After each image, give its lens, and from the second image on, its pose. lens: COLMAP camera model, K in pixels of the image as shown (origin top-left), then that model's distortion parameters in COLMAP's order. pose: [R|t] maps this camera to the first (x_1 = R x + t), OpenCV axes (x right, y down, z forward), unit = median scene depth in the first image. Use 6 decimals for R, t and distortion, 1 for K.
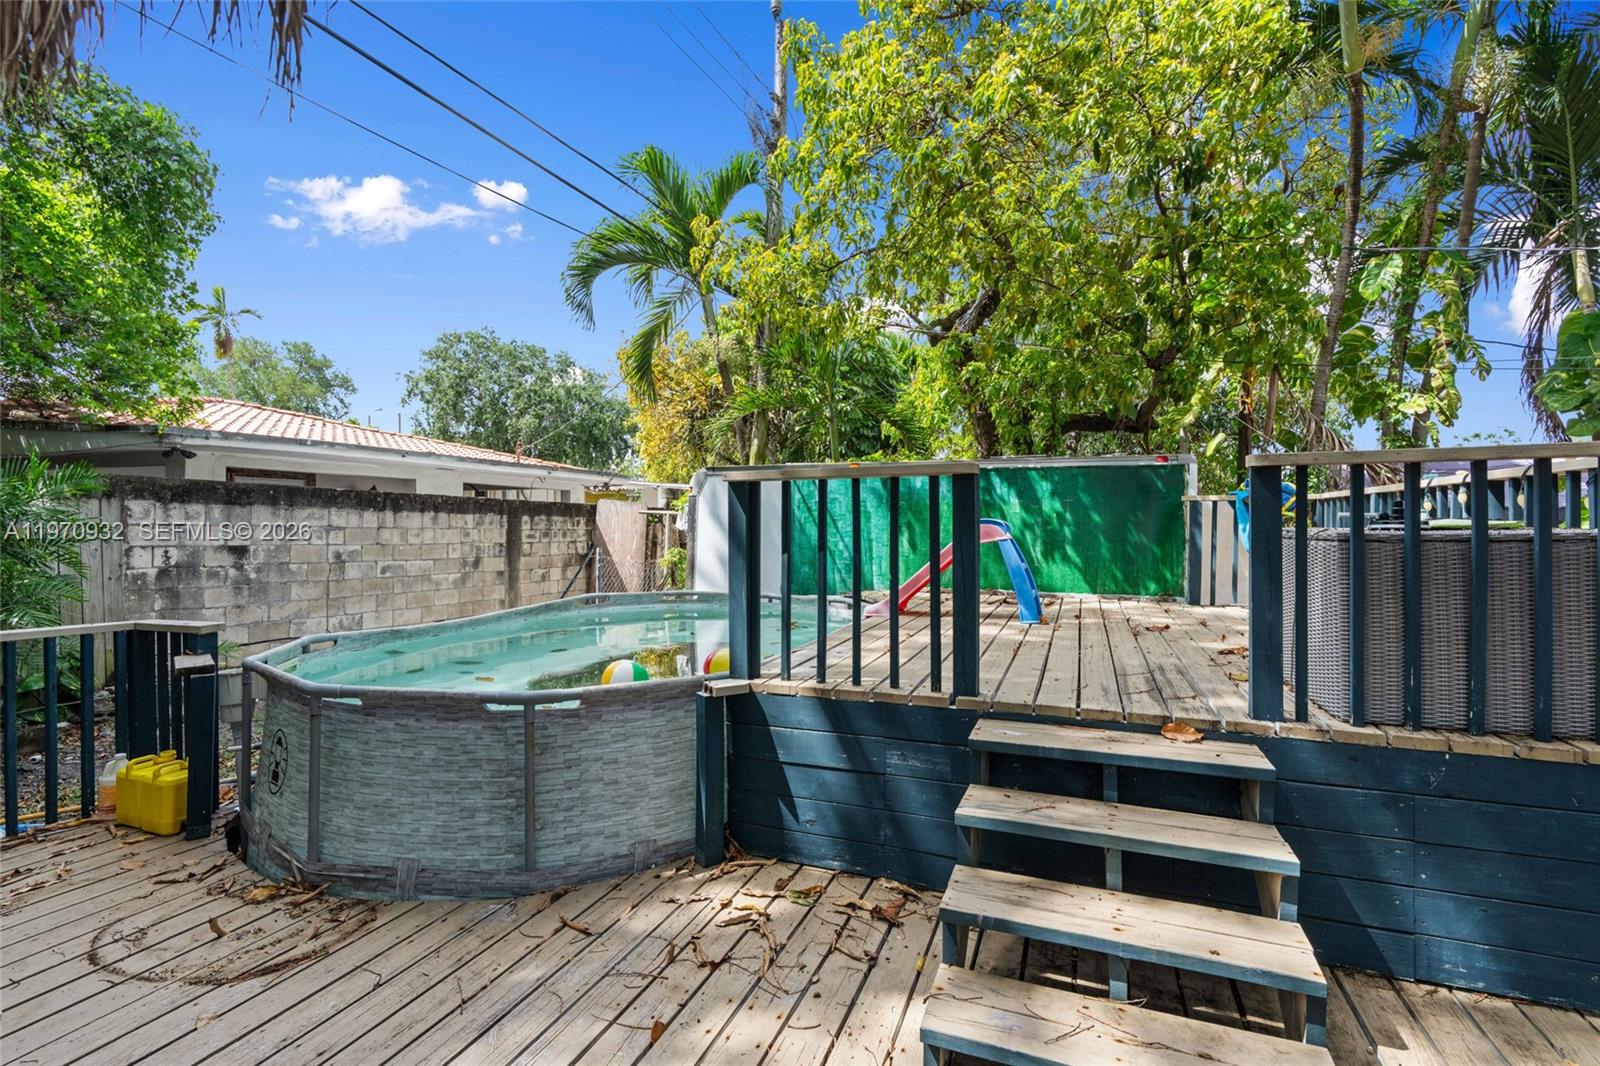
lens RADIAL K [[723.0, 0, 797.8], [0, 723.0, 526.8], [0, 0, 1]] dist [-0.010735, 0.003061]
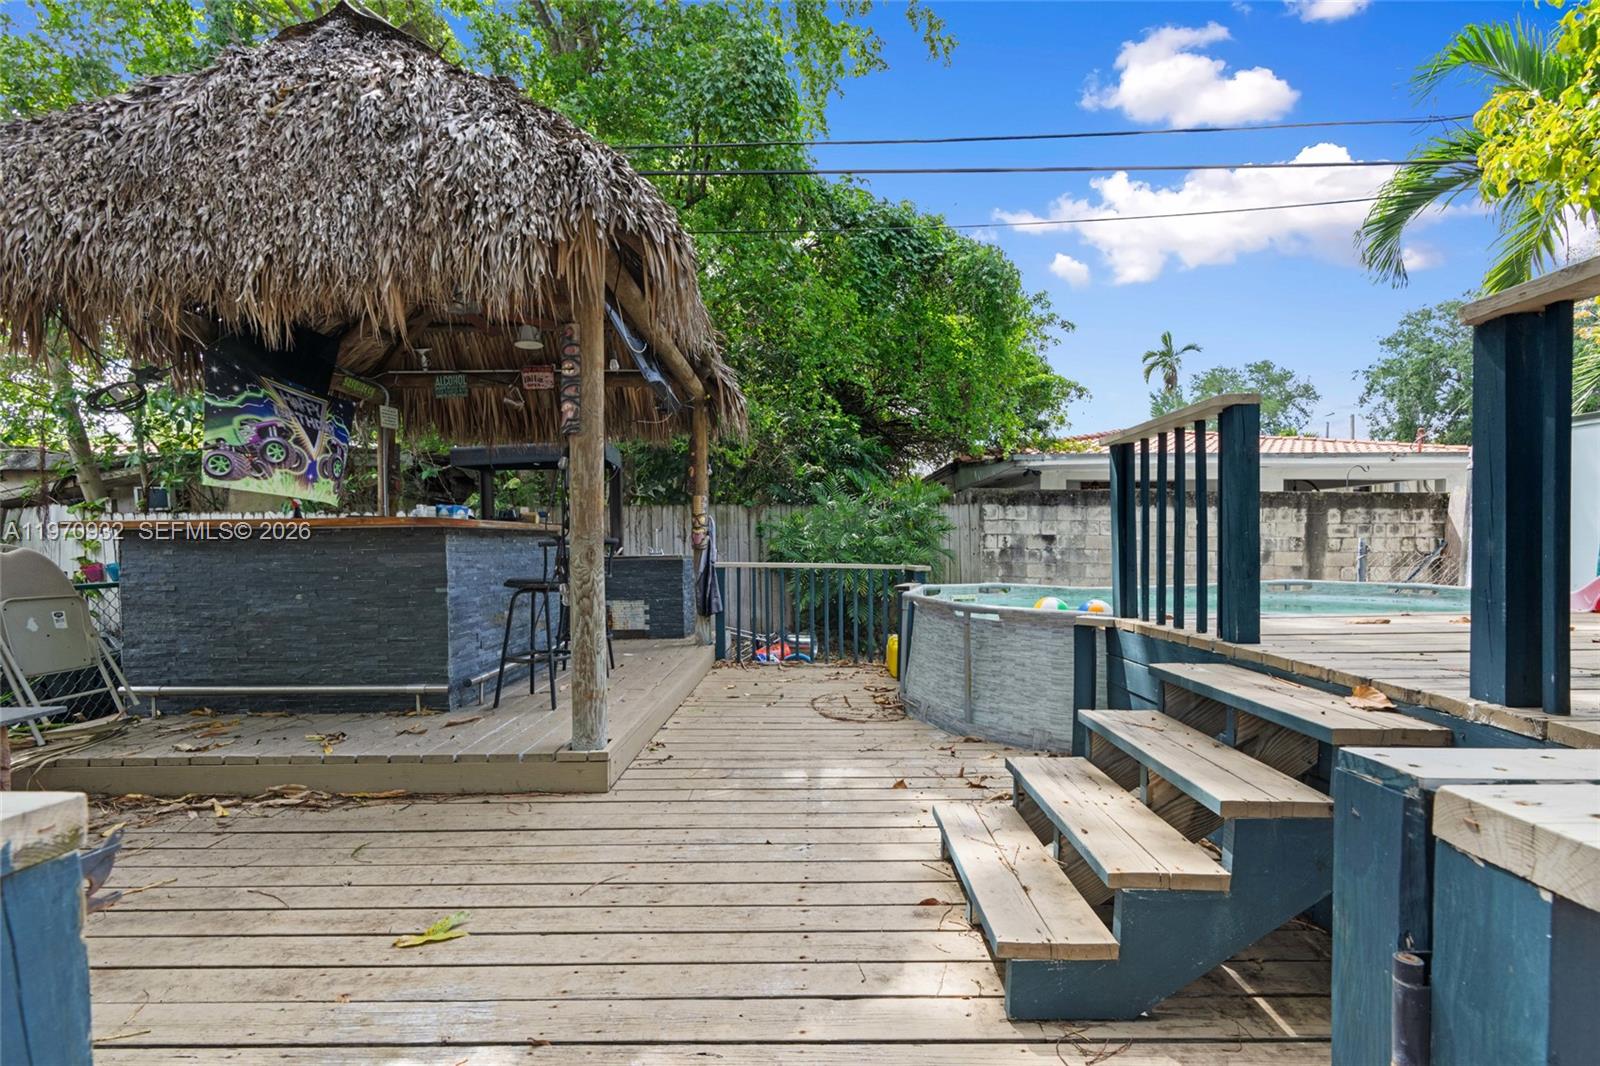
lens RADIAL K [[723.0, 0, 816.9], [0, 723.0, 549.0], [0, 0, 1]] dist [-0.010735, 0.003061]
pose [[0.382071, 0.007533, -0.924102, 0.233350], [0.003912, 0.999945, 0.009769, 0.026264], [0.924125, -0.007348, 0.382020, 0.035942]]
